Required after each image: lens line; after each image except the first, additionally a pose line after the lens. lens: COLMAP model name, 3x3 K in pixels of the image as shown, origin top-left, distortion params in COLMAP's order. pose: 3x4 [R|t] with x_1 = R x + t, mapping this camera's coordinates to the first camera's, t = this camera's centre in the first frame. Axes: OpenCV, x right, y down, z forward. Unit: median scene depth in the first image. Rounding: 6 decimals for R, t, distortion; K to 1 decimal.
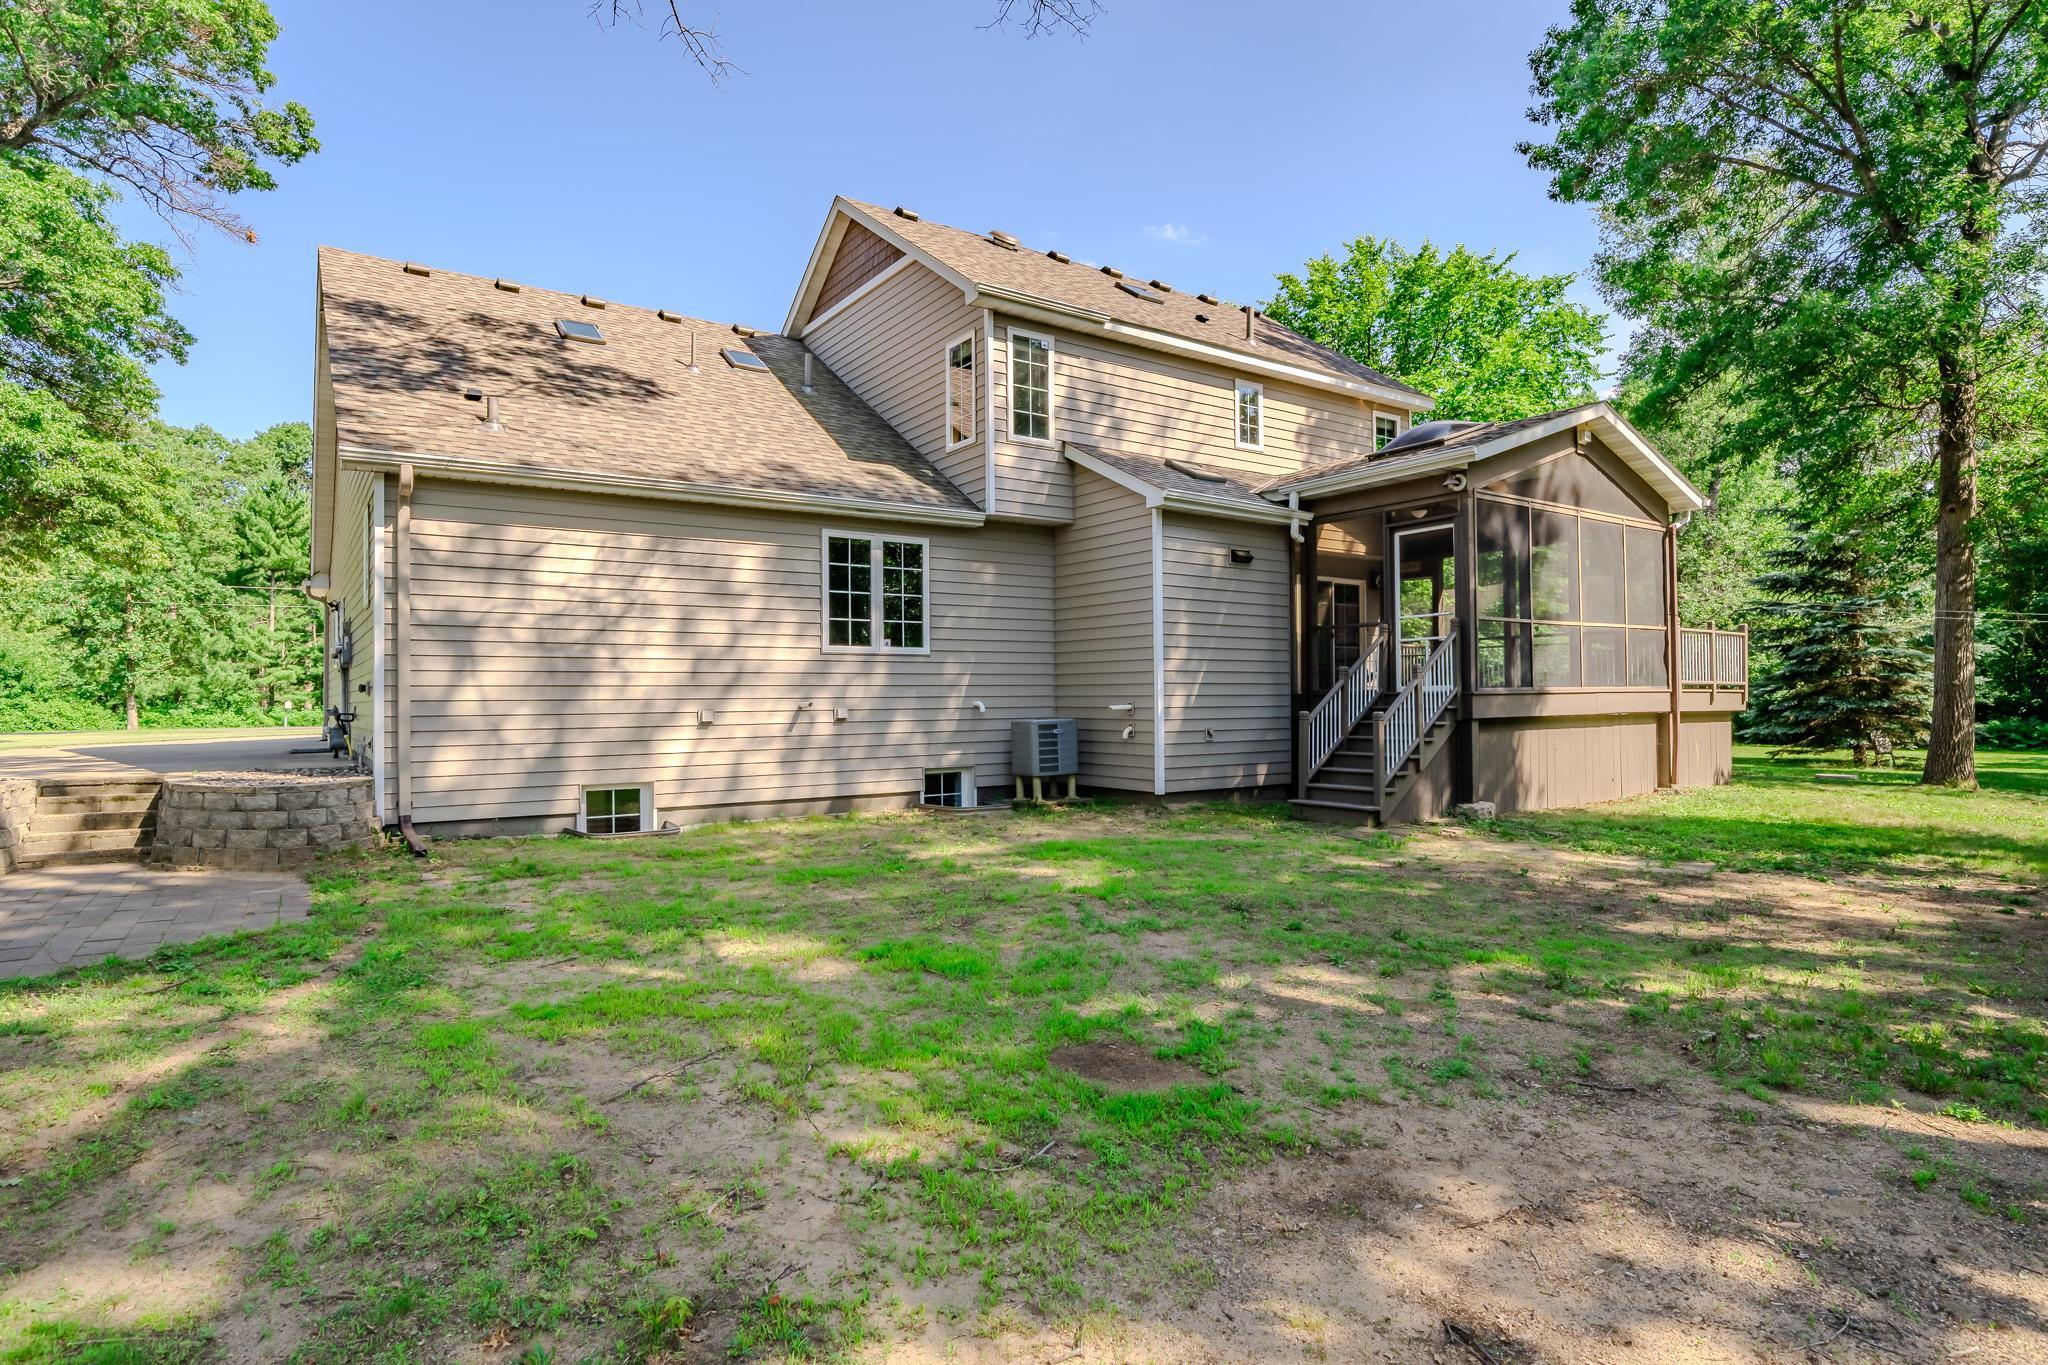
lens RADIAL K [[1041.9, 0, 1024.0], [0, 1041.9, 682.5], [0, 0, 1]] dist [-0.003737, -0.006594]
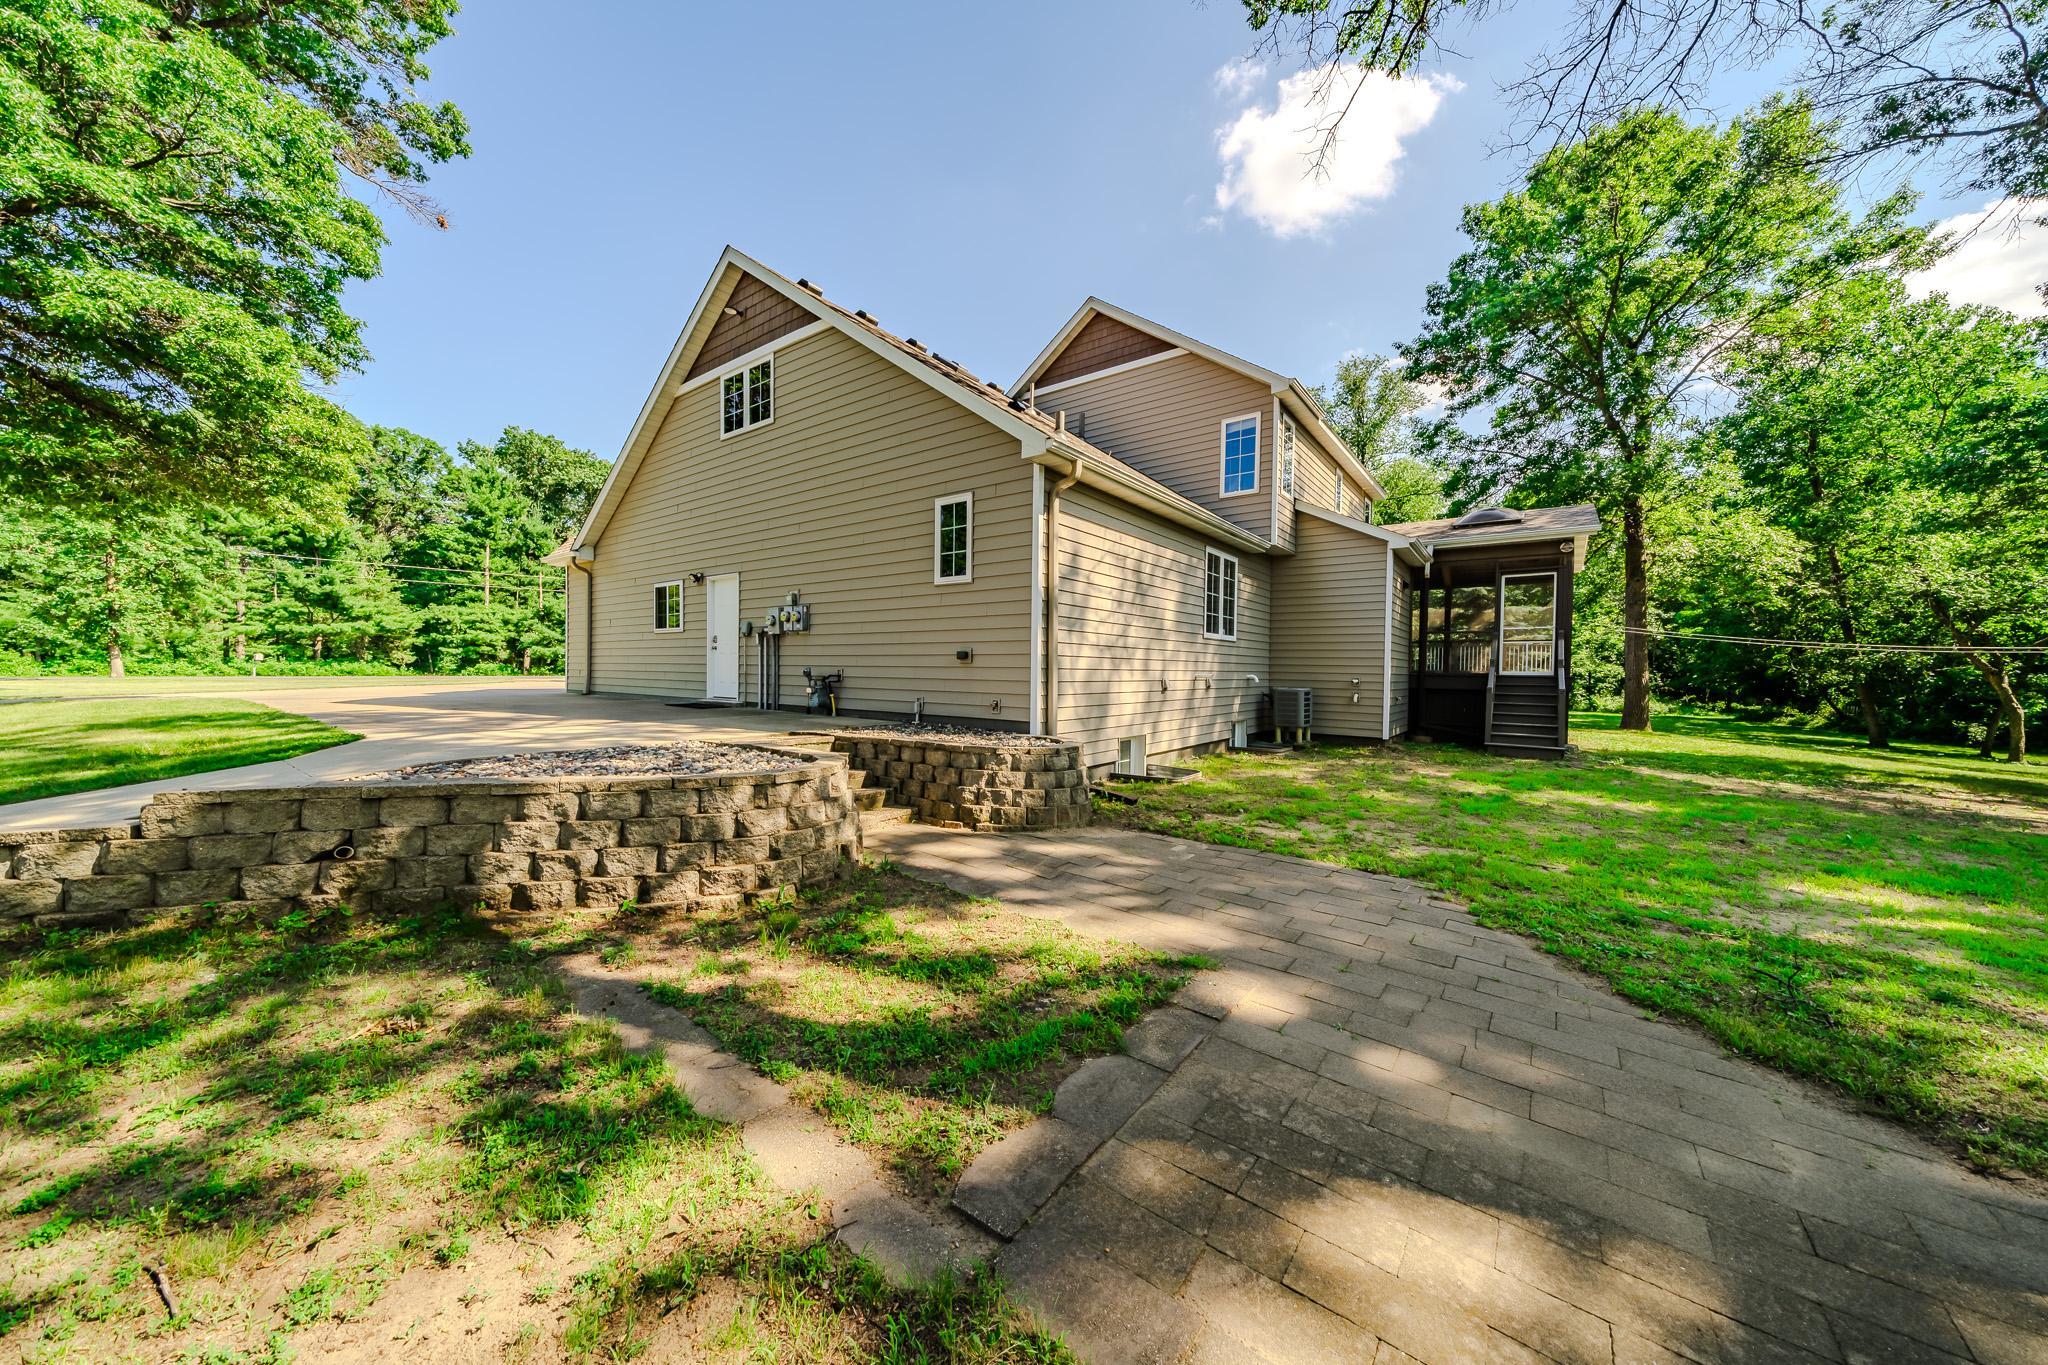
lens RADIAL K [[677.4, 0, 1024.0], [0, 677.4, 682.5], [0, 0, 1]] dist [-0.000478, 0.000085]
pose [[0.949531, 0.017046, 0.313210, -0.191656], [-0.028623, 0.999065, 0.032401, 0.002136], [-0.312365, -0.039731, 0.949131, 0.065203]]
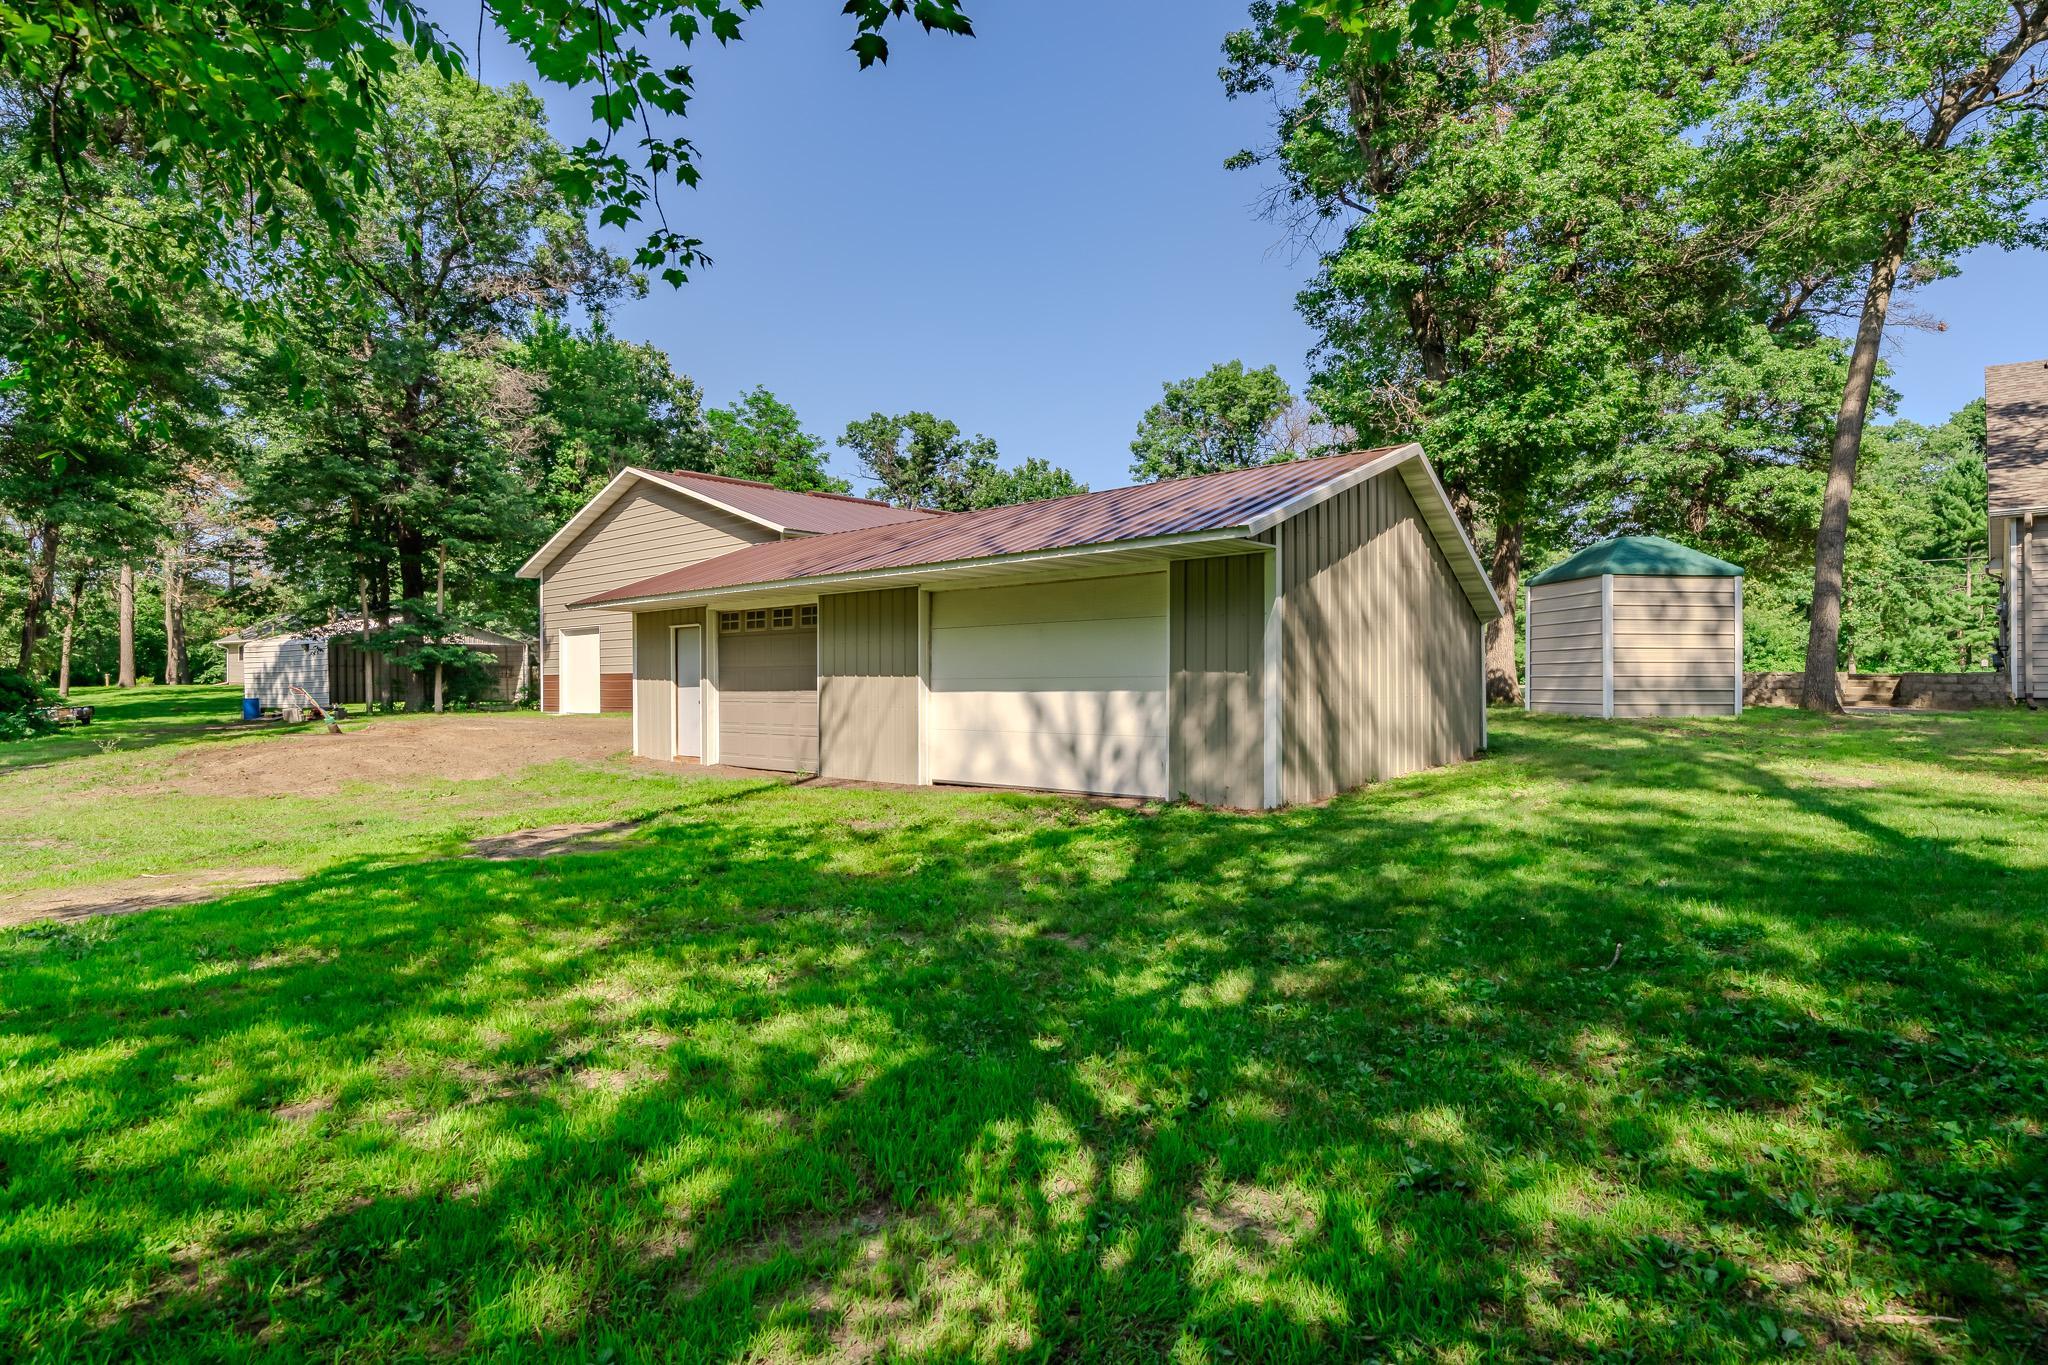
lens RADIAL K [[1041.9, 0, 1024.0], [0, 1041.9, 682.5], [0, 0, 1]] dist [-0.003737, -0.006594]
pose [[0.199107, 0.010724, -0.979919, 0.204022], [0.017847, 0.999735, 0.014567, 0.010331], [0.979815, -0.020389, 0.198863, -0.271325]]
